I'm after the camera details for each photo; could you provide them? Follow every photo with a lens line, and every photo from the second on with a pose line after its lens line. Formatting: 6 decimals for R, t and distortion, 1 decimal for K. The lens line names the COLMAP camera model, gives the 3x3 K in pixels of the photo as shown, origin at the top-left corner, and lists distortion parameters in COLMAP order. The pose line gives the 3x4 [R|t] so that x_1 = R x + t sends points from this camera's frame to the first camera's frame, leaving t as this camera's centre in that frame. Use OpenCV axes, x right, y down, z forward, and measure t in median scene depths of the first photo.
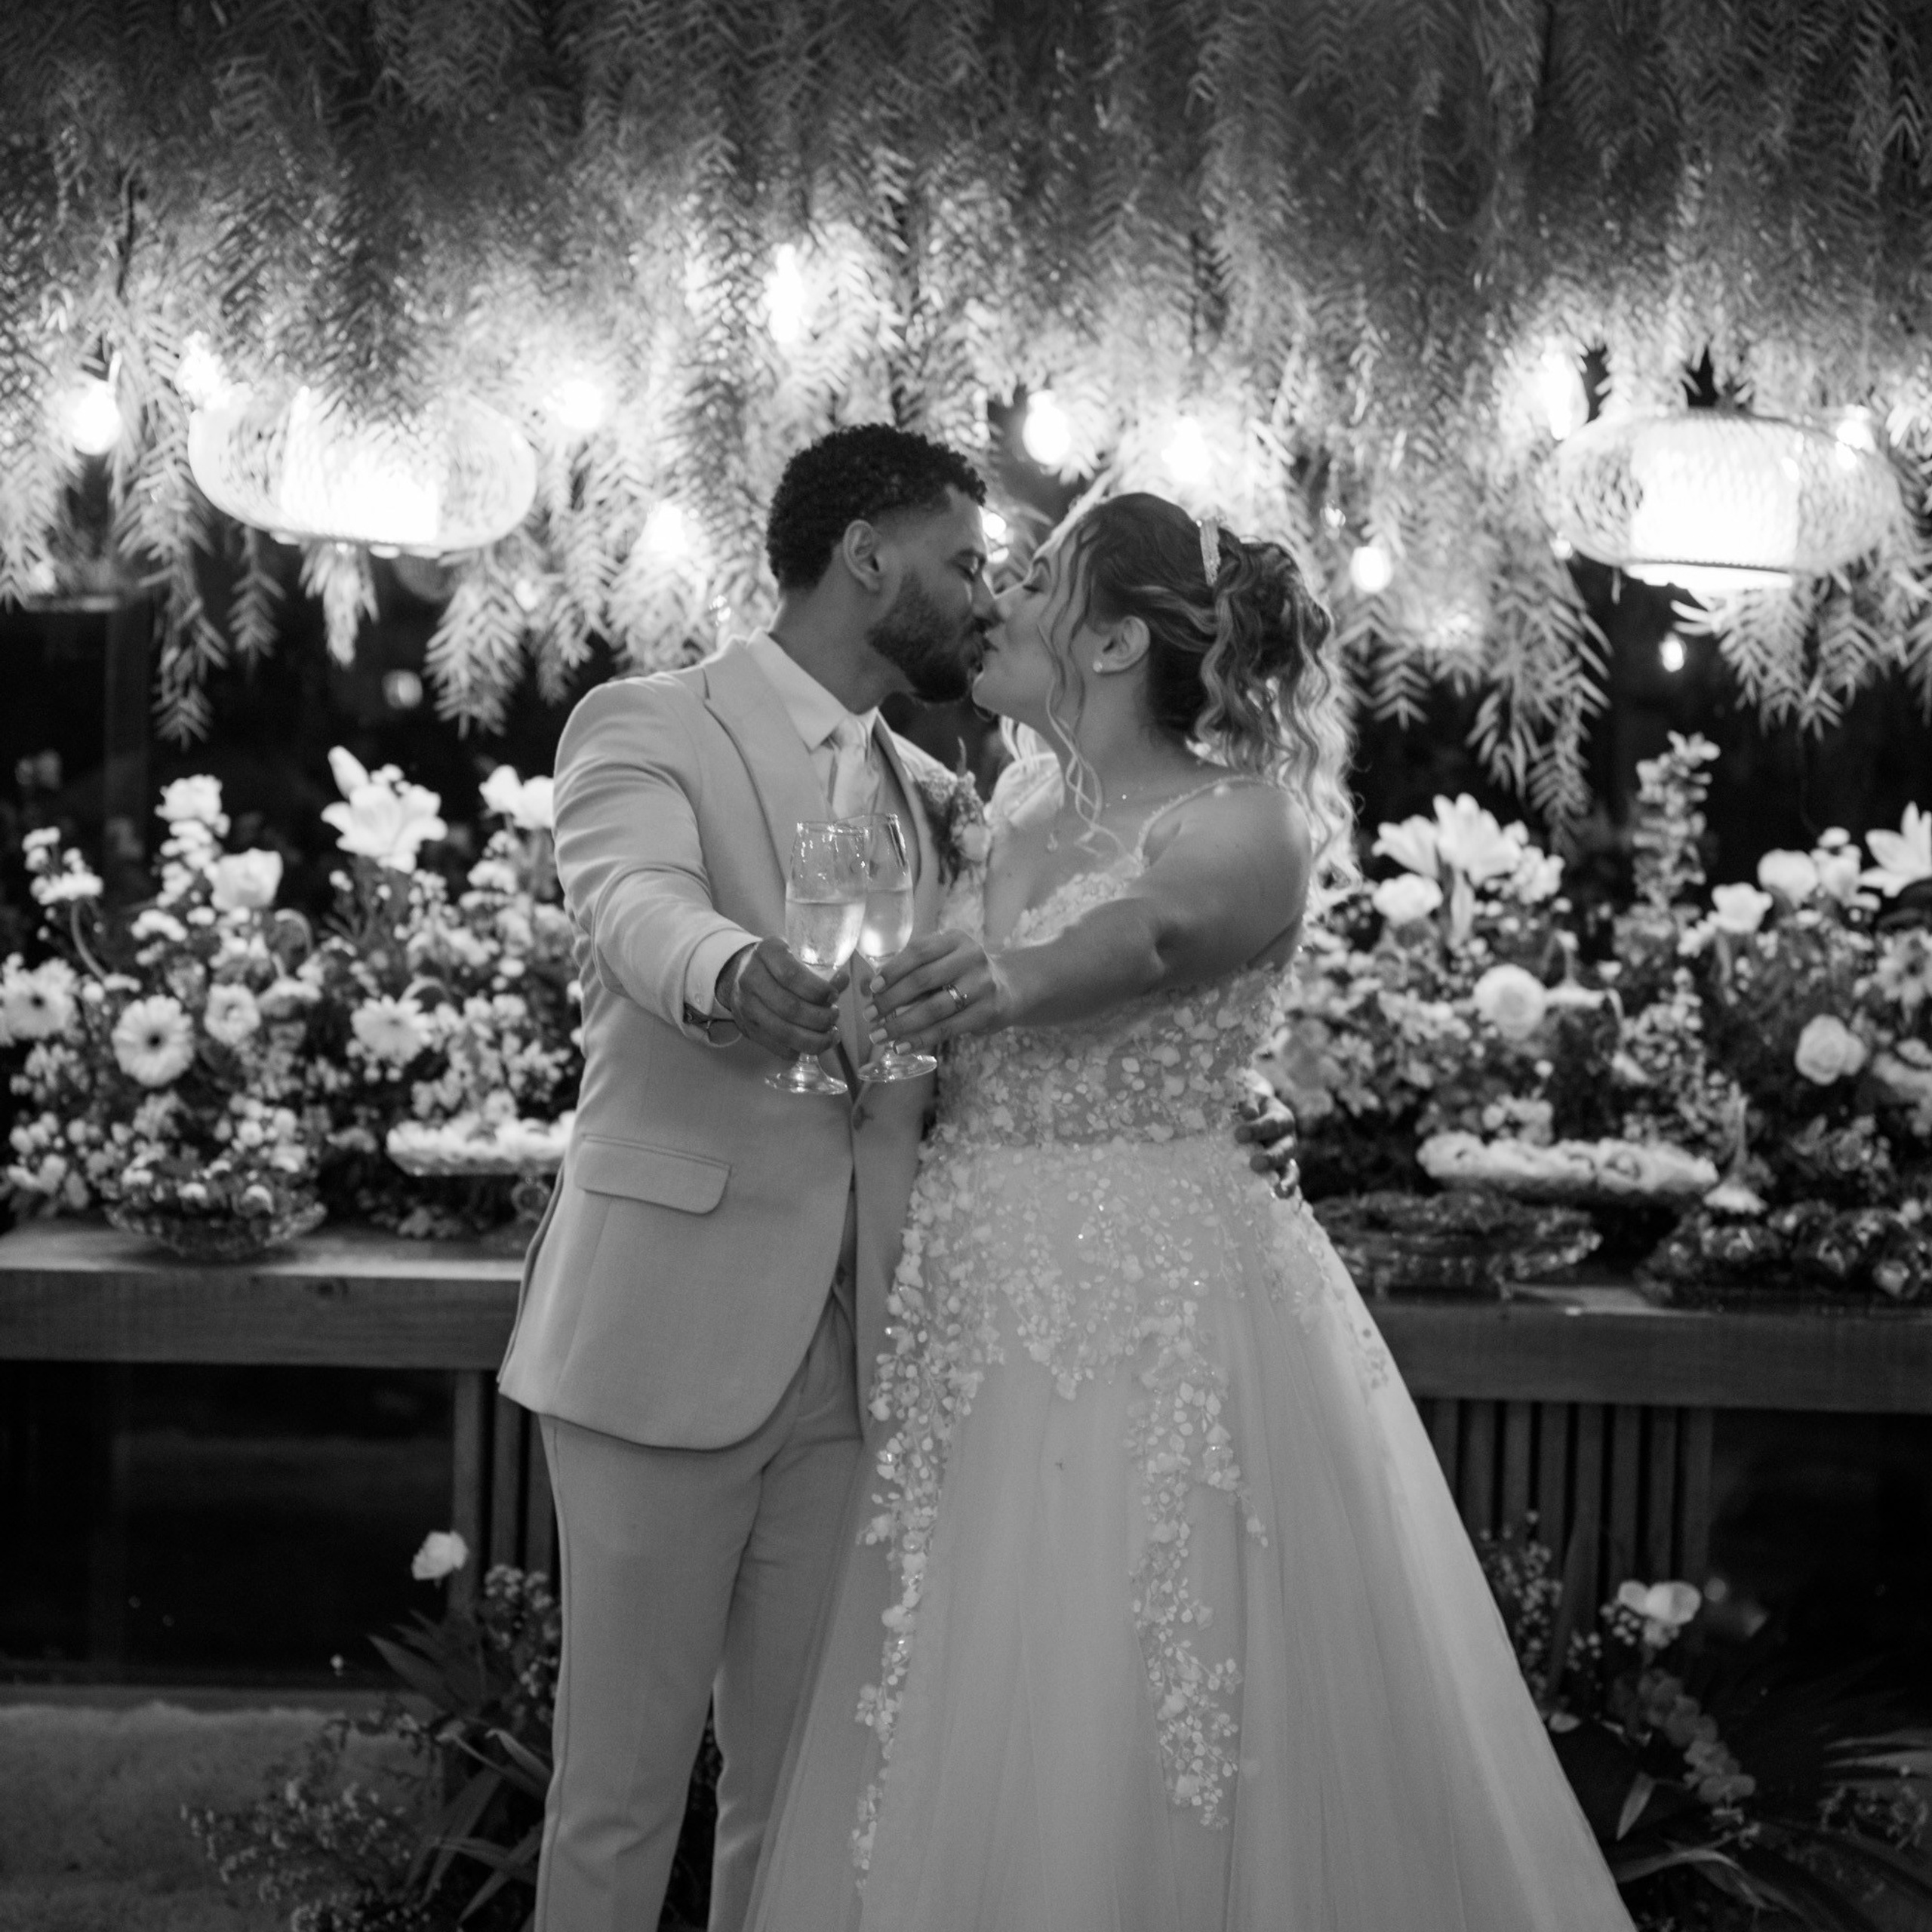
lens RADIAL K [[3855.5, 0, 966.0], [0, 3855.5, 966.0], [0, 0, 1]] dist [0.109000, -0.192624]
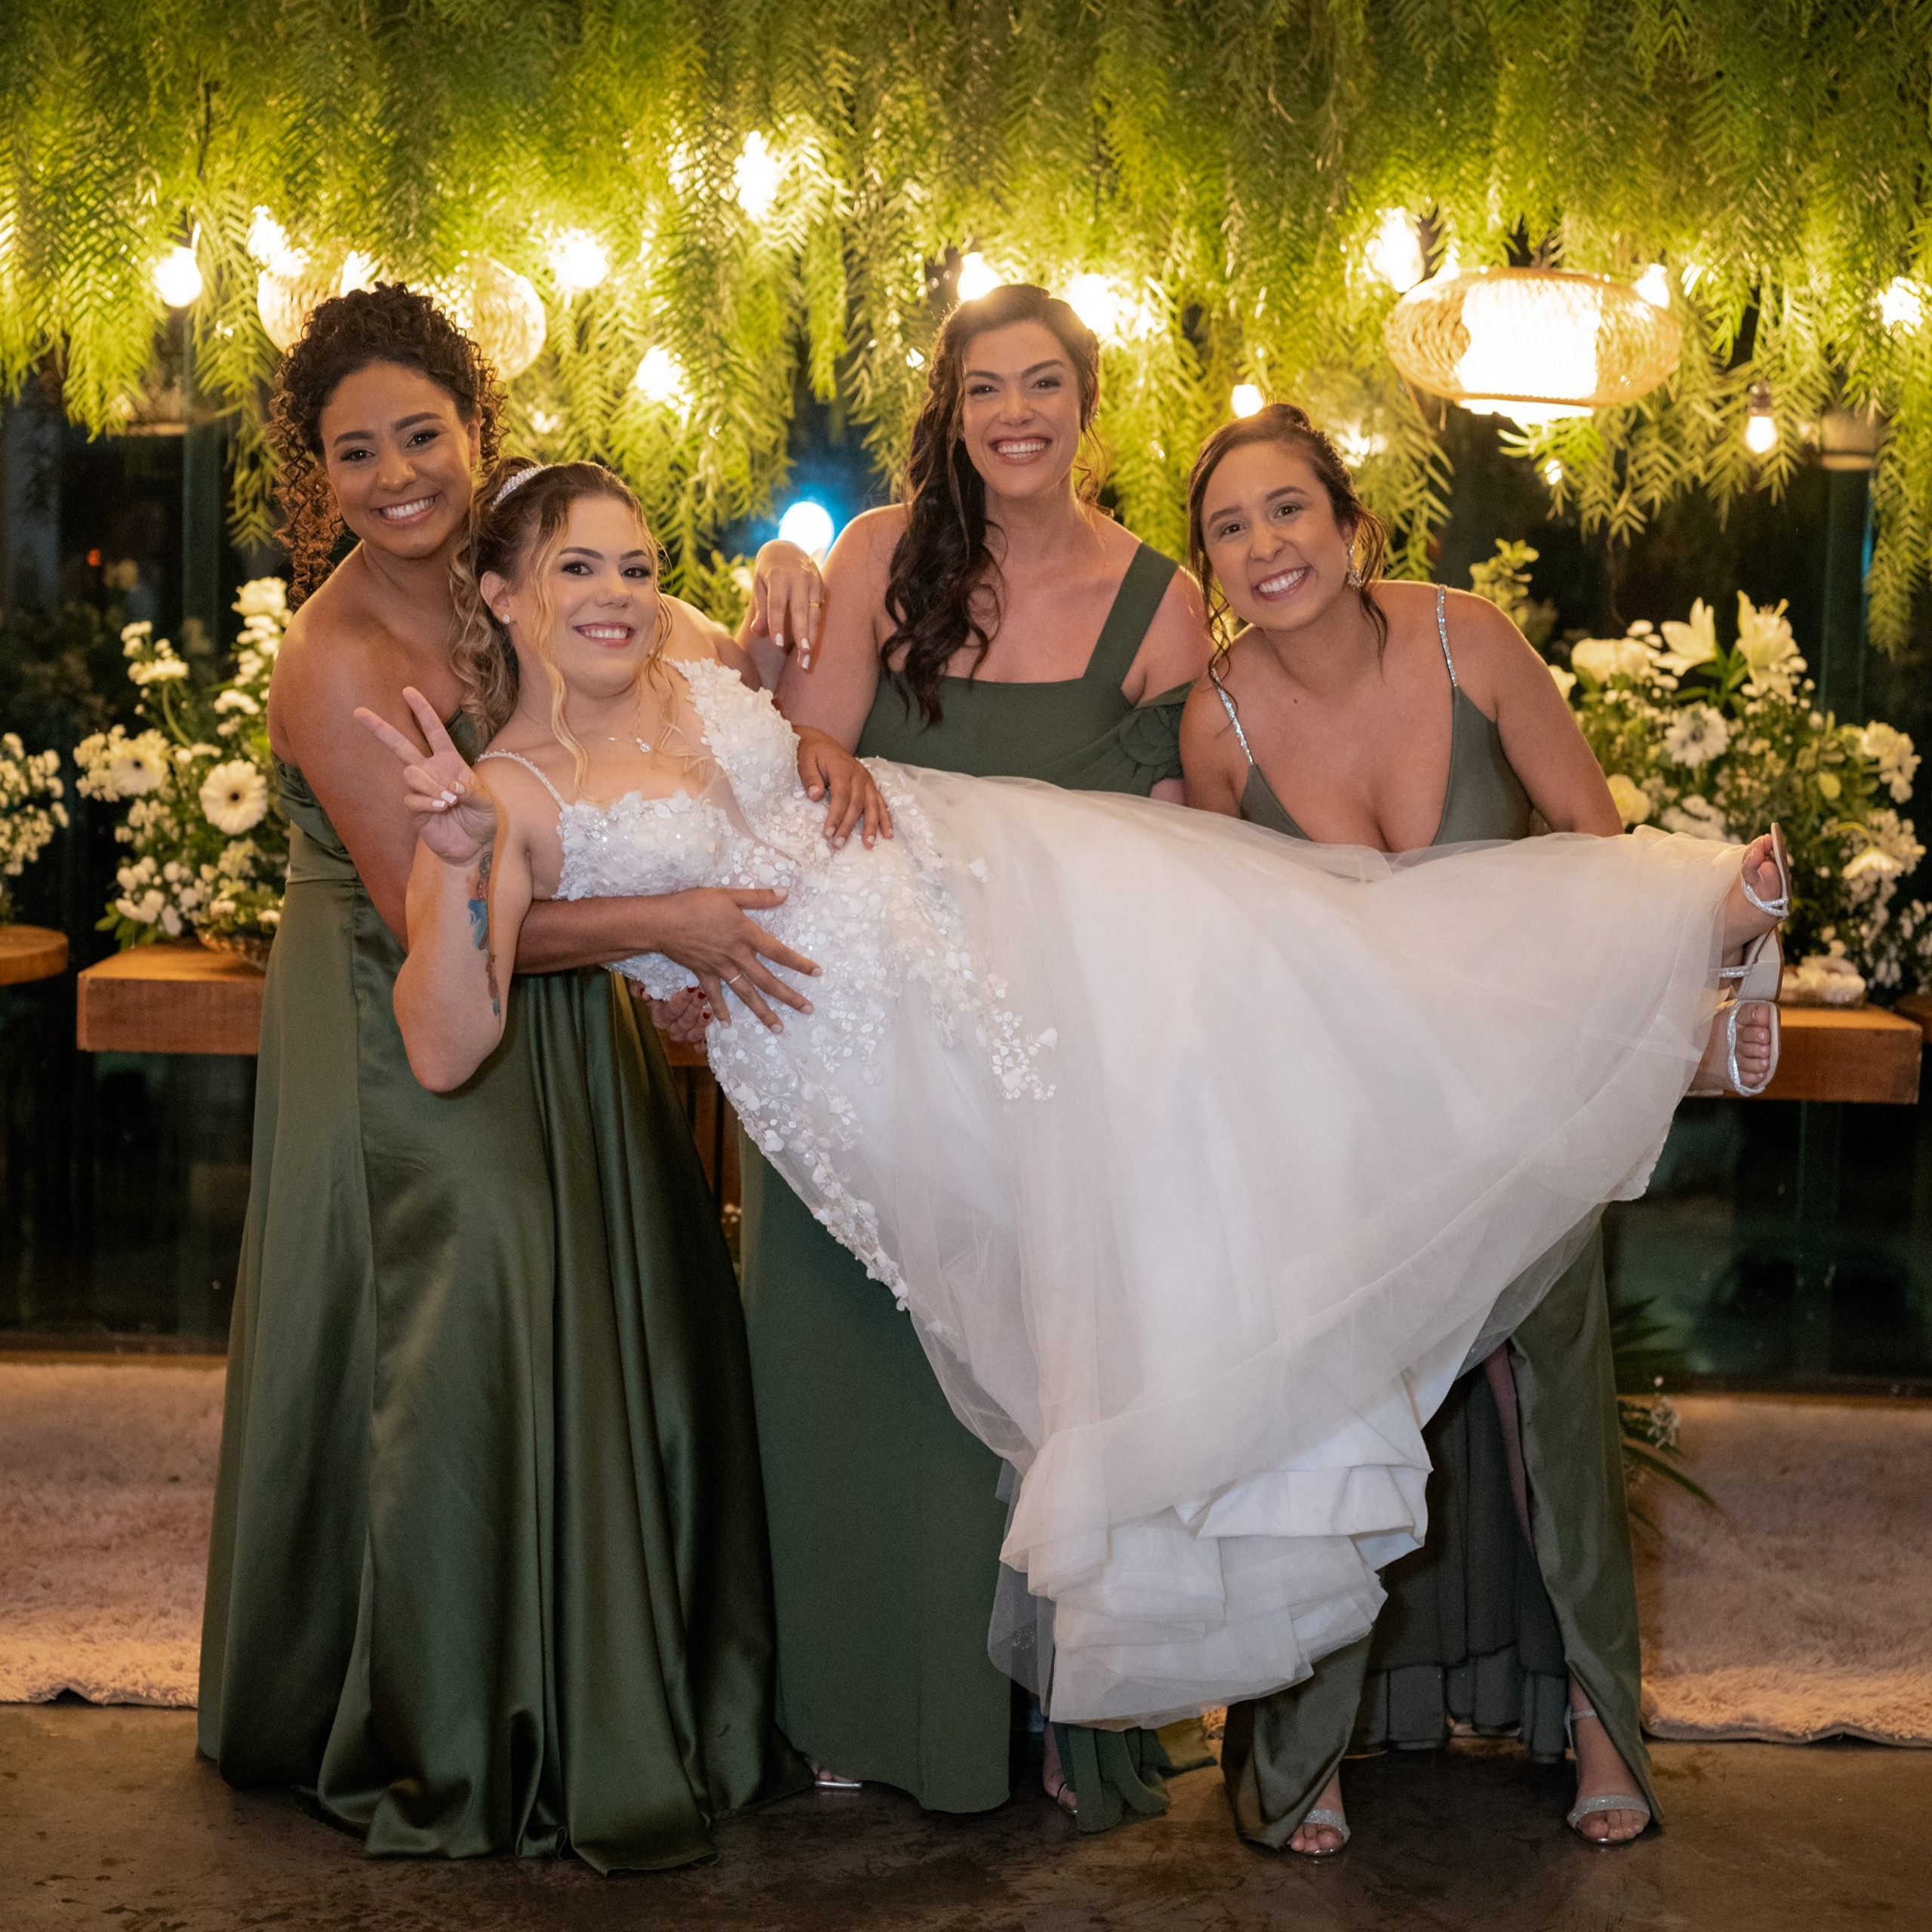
lens RADIAL K [[3778.0, 0, 957.9], [0, 3778.0, 946.1], [0, 0, 1]] dist [0.096680, -0.110786]
pose [[0.999959, -0.000625, -0.009077, 0.026771], [0.001029, 0.999004, 0.044619, 0.013172], [0.009040, -0.044627, 0.998963, -0.180807]]
